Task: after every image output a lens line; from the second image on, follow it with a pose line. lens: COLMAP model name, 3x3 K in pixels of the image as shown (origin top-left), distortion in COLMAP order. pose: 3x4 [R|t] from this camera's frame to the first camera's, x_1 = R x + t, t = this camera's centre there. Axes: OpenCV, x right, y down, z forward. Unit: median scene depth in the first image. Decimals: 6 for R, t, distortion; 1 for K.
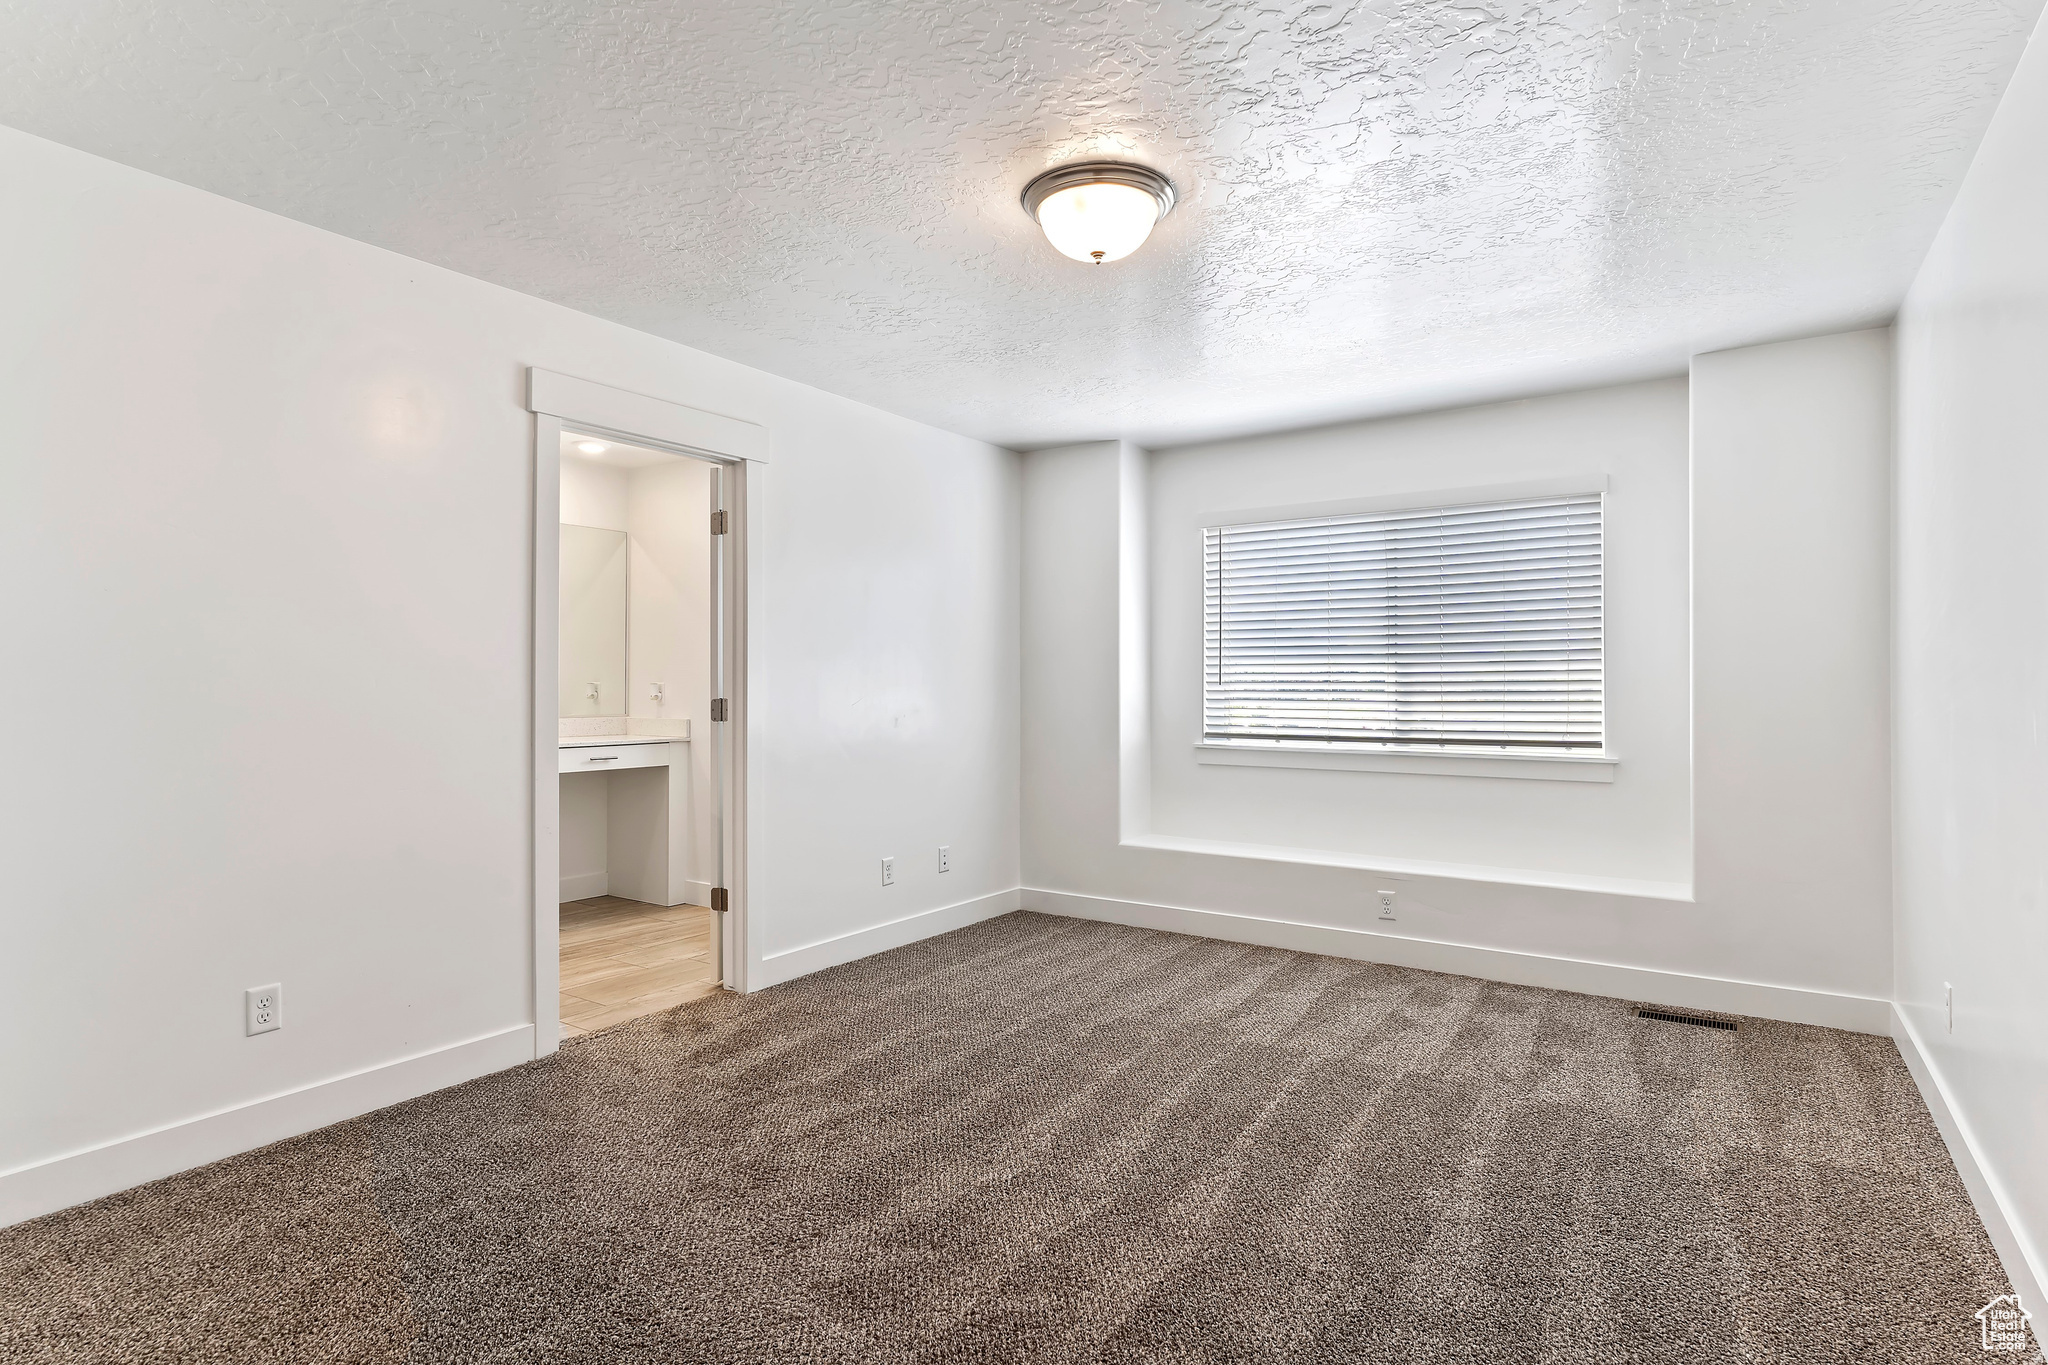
lens RADIAL K [[1047.7, 0, 1020.9], [0, 1047.7, 690.6], [0, 0, 1]] dist [-0.004789, 0.001485]
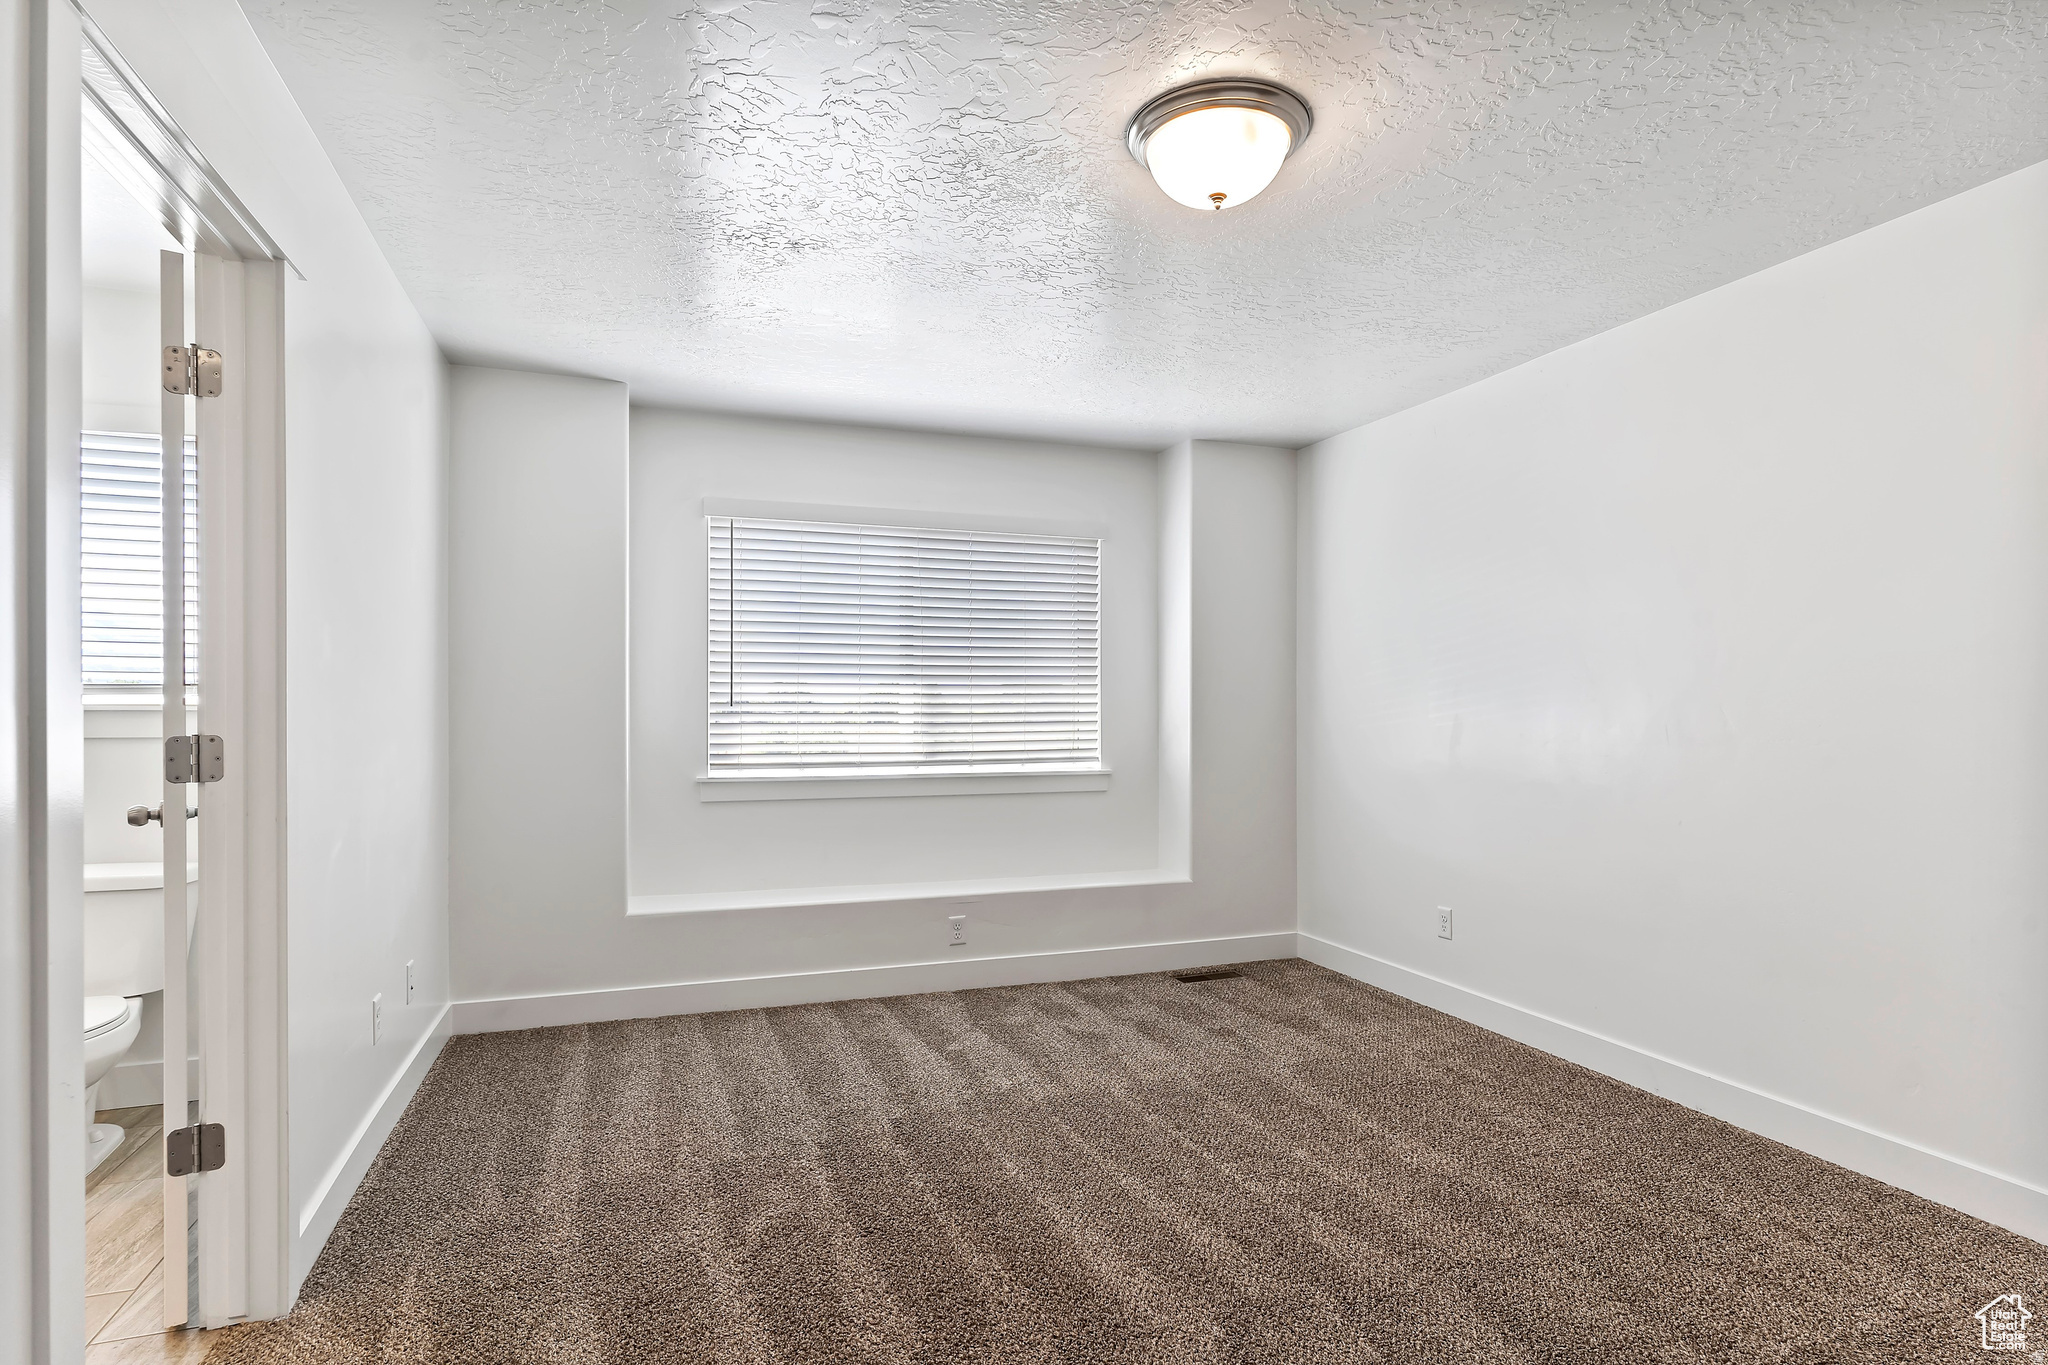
lens RADIAL K [[1052.9, 0, 1036.7], [0, 1052.9, 712.9], [0, 0, 1]] dist [-0.008249, 0.000620]
pose [[0.585905, -0.004974, 0.810364, -0.455113], [0.002399, 0.999987, 0.004404, -0.003995], [-0.810376, -0.000636, 0.585910, 0.401162]]
